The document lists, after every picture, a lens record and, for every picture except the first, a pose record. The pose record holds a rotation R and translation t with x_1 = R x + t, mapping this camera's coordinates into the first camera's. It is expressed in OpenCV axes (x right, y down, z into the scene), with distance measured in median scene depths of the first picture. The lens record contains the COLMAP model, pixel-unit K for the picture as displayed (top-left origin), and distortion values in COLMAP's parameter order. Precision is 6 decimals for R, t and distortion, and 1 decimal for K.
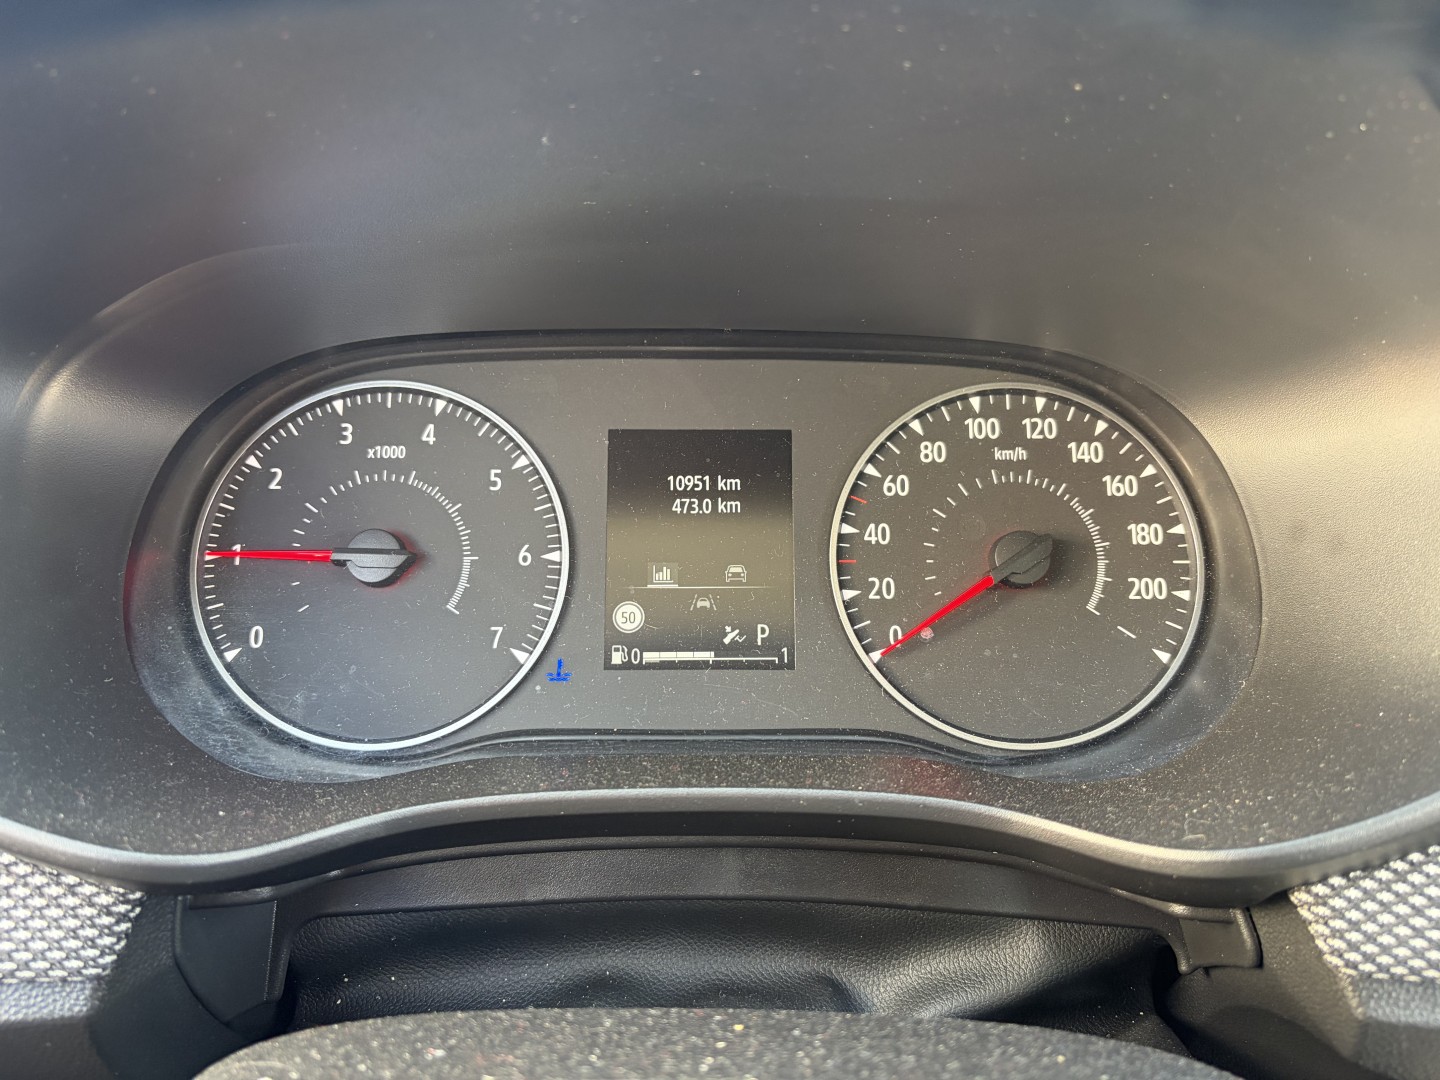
lens RADIAL K [[1095.8, 0, 718.1], [0, 1095.8, 539.3], [0, 0, 1]] dist [0.056478, -0.060701]
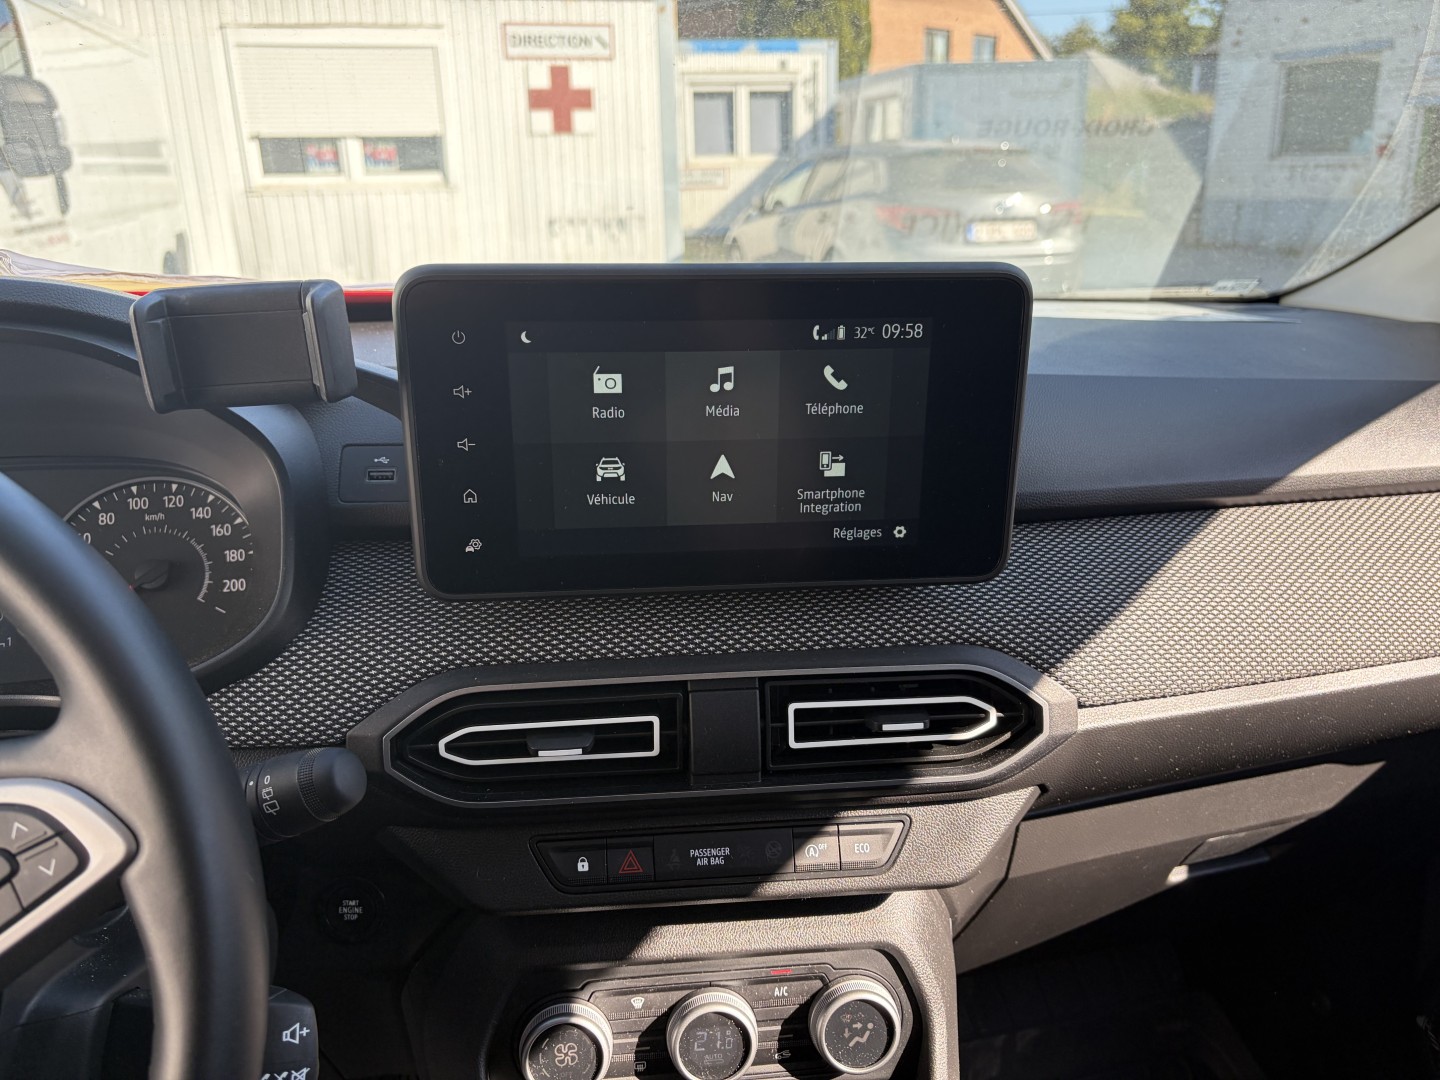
lens RADIAL K [[1102.2, 0, 719.8], [0, 1102.2, 542.4], [0, 0, 1]] dist [0.006923, 0.010496]
pose [[0.973588, -0.078623, 0.214346, 0.775056], [0.089718, 0.995059, -0.042520, 0.122404], [-0.209944, 0.060627, 0.975832, -0.940682]]
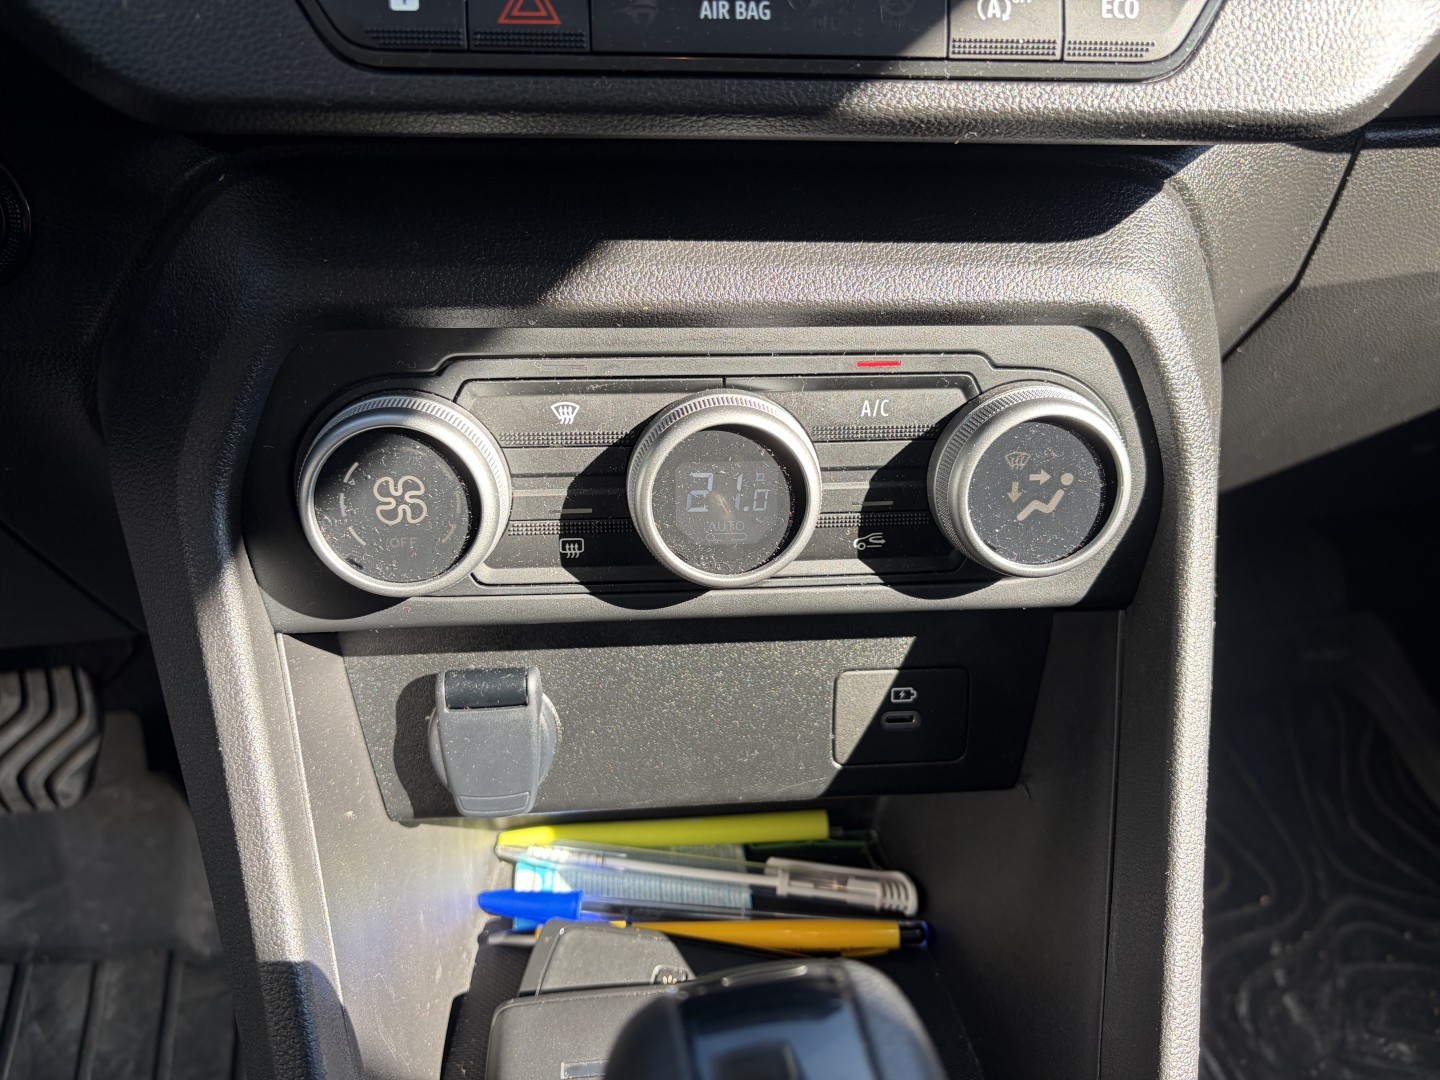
lens RADIAL K [[1109.5, 0, 721.6], [0, 1109.5, 535.6], [0, 0, 1]] dist [0.025113, -0.063716]
pose [[0.978792, -0.097028, 0.180421, 0.918186], [0.058964, 0.976885, 0.205473, 0.670216], [-0.196187, -0.190477, 0.961888, -0.011955]]
